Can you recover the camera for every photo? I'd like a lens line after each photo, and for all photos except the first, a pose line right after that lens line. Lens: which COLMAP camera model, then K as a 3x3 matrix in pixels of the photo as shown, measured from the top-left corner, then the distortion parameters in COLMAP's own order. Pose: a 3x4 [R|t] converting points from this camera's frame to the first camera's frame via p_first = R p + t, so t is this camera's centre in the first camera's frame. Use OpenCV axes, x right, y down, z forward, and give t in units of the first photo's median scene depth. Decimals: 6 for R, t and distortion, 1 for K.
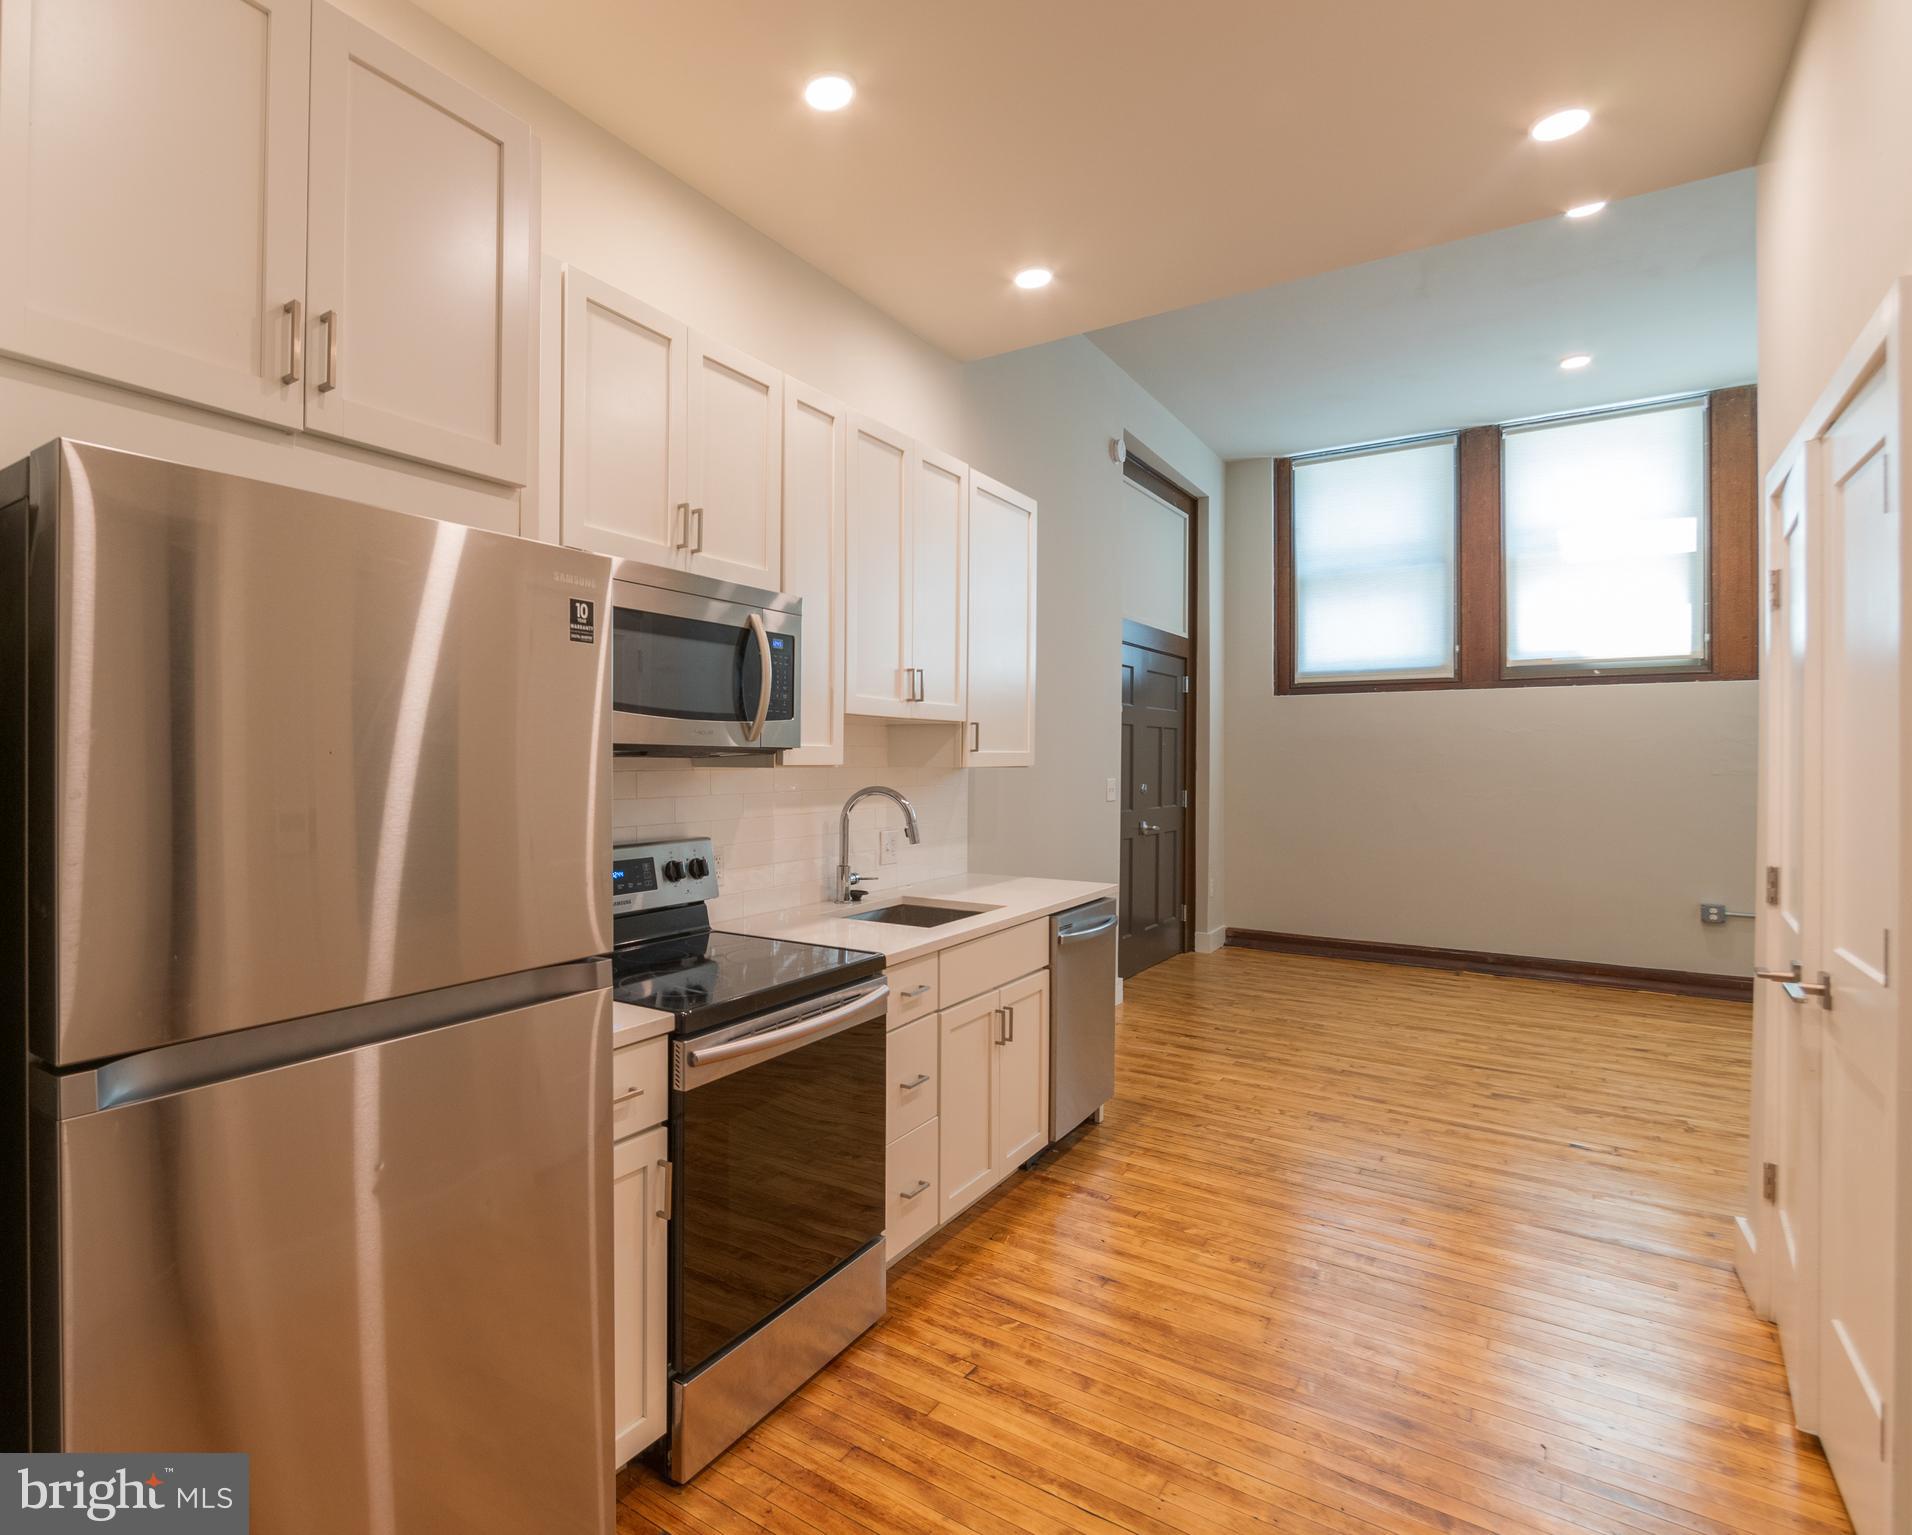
lens RADIAL K [[1010.0, 0, 794.3], [0, 1010.0, 755.1], [0, 0, 1]] dist [-0.007134, -0.001026]
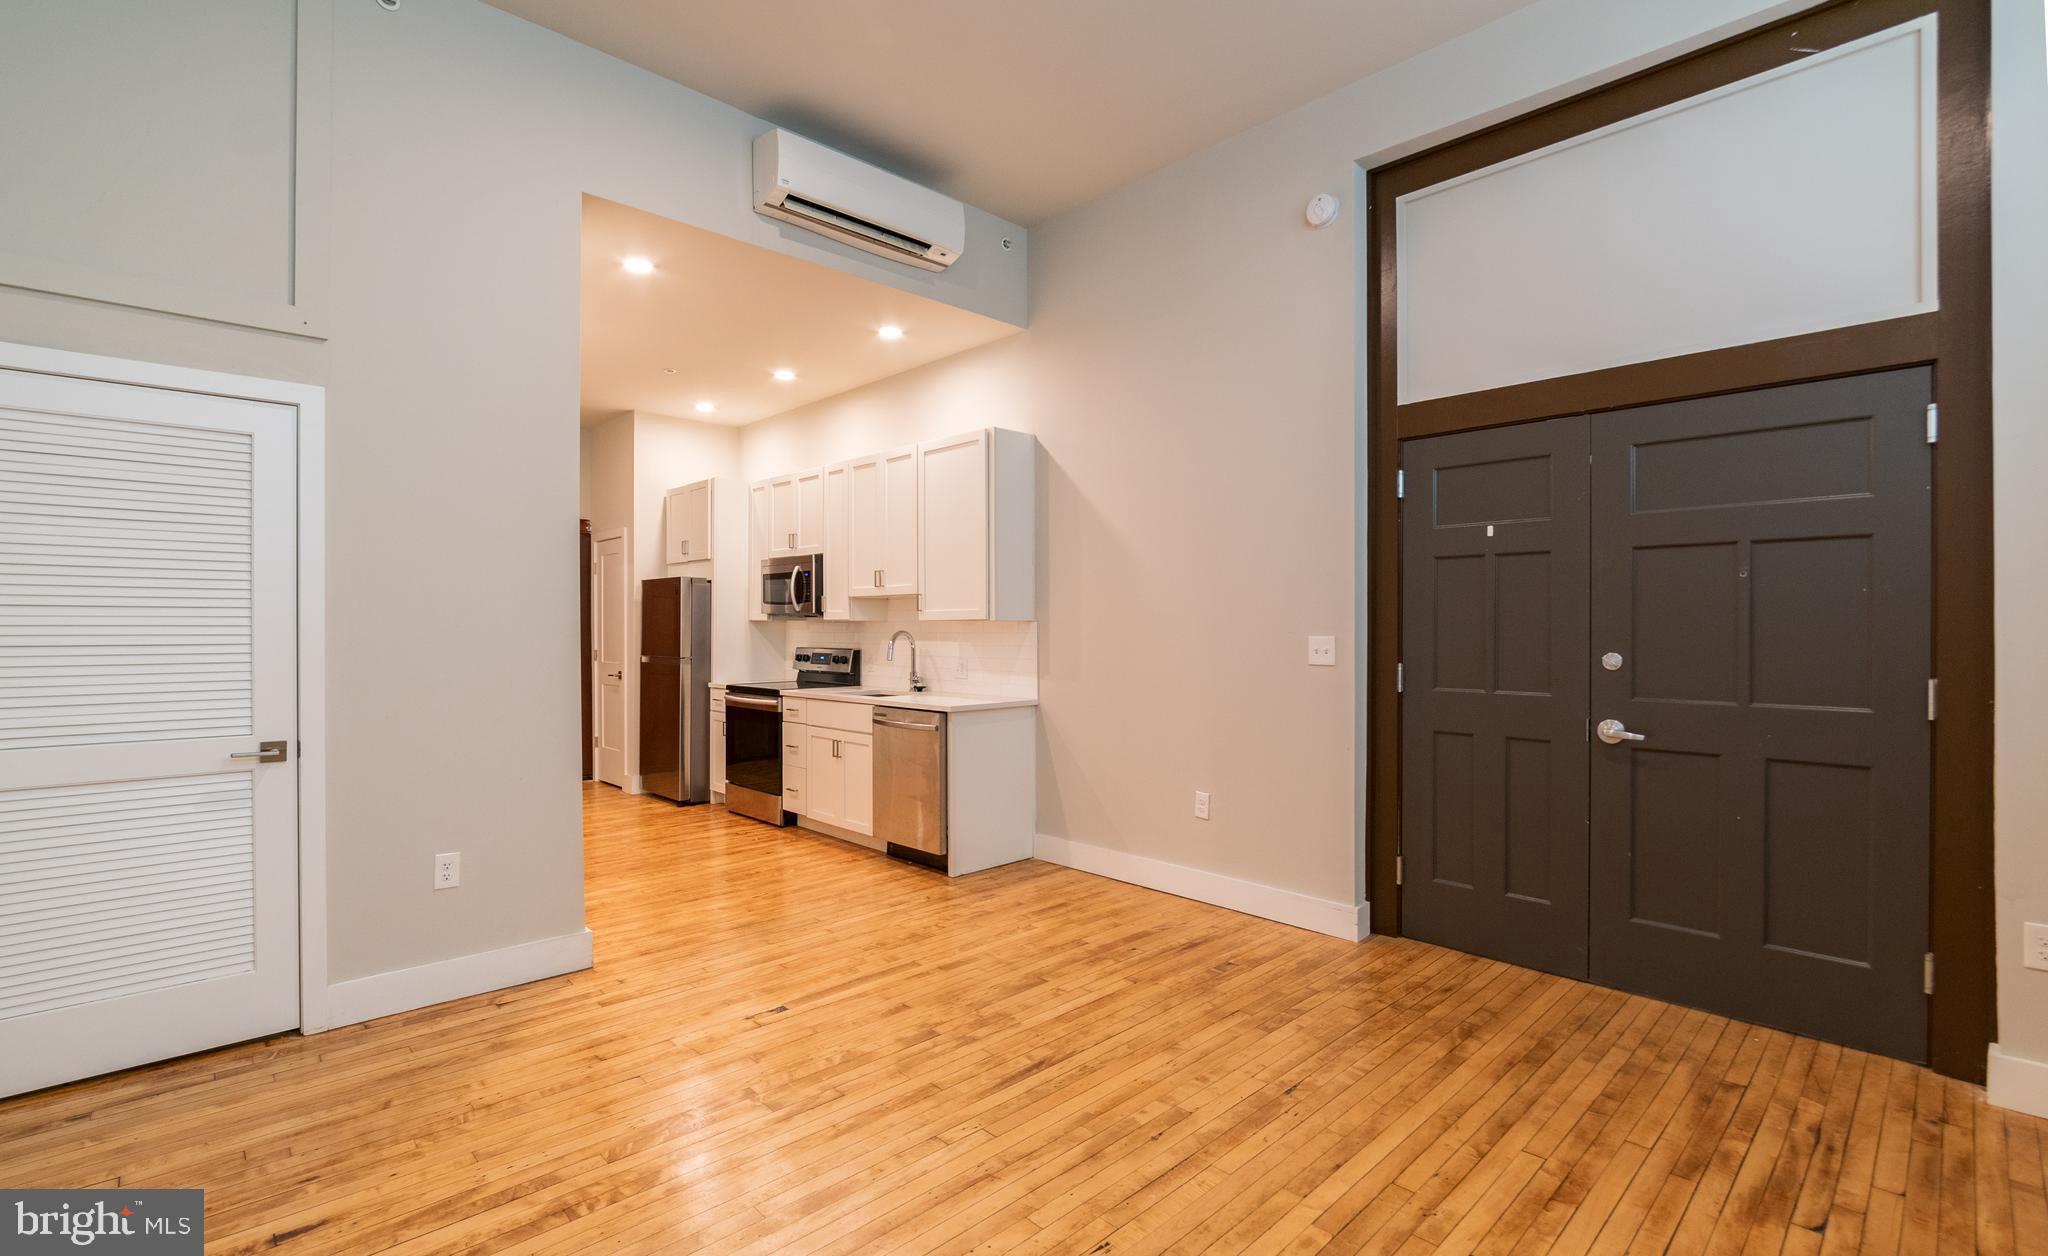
lens RADIAL K [[908.3, 0, 1034.0], [0, 908.3, 626.5], [0, 0, 1]] dist [-0.012505, -0.000156]
pose [[-0.145307, -0.004255, -0.989377, 1.250148], [0.001512, 0.999989, -0.004523, 0.022528], [0.989385, -0.002153, -0.145299, 1.066334]]
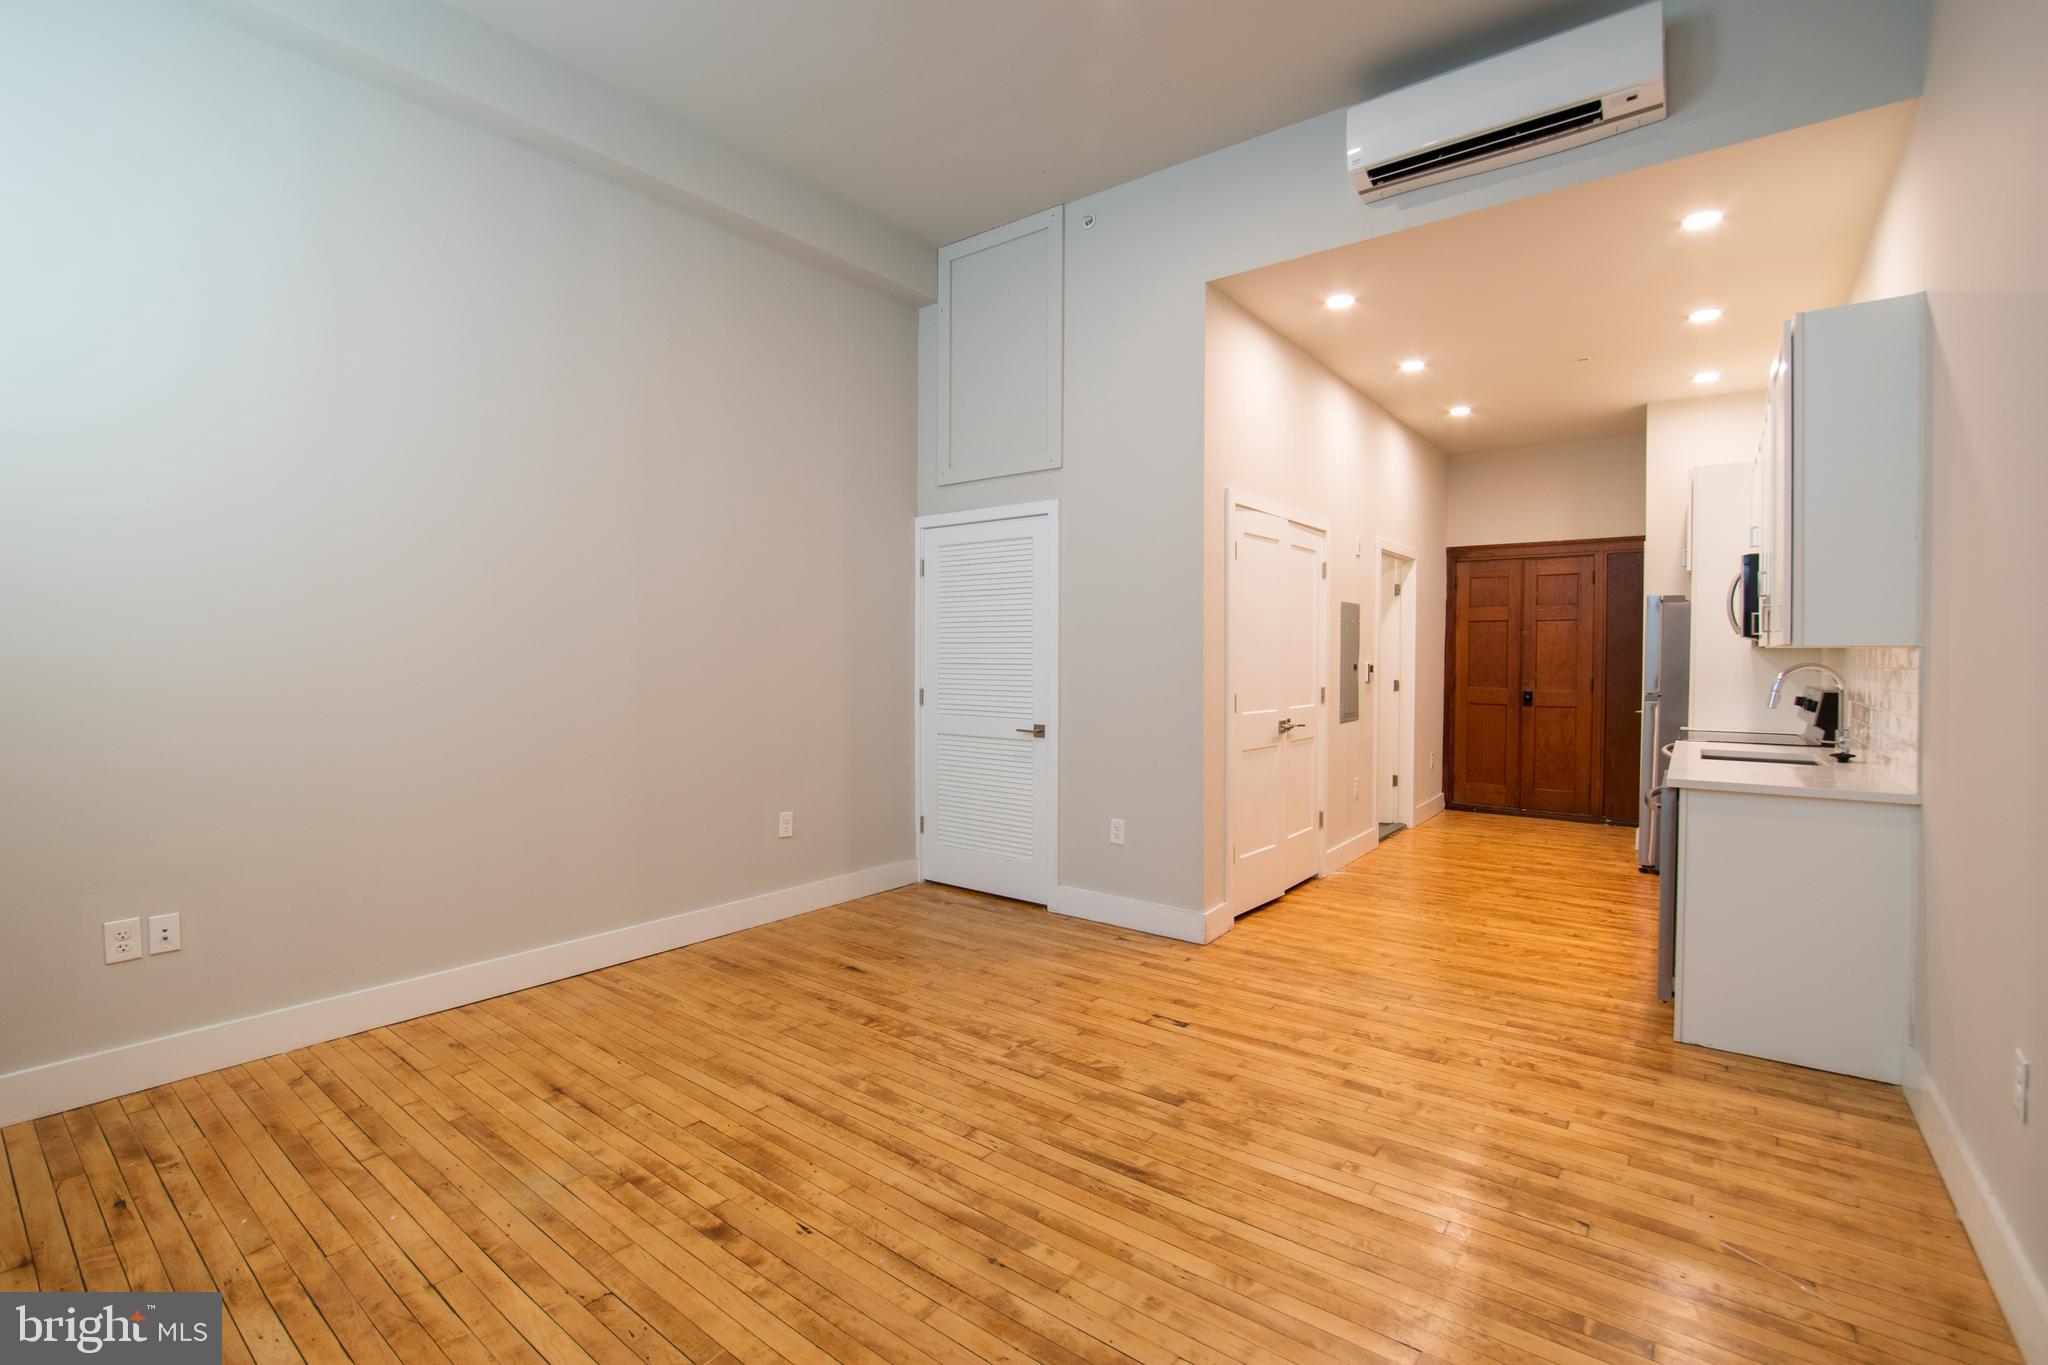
lens RADIAL K [[916.1, 0, 1042.4], [0, 916.1, 671.5], [0, 0, 1]] dist [-0.031646, 0.000737]
pose [[-0.999957, -0.007799, -0.005077, 0.722209], [-0.007881, 0.999836, 0.016319, 0.021891], [0.004949, 0.016358, -0.999854, 1.477983]]
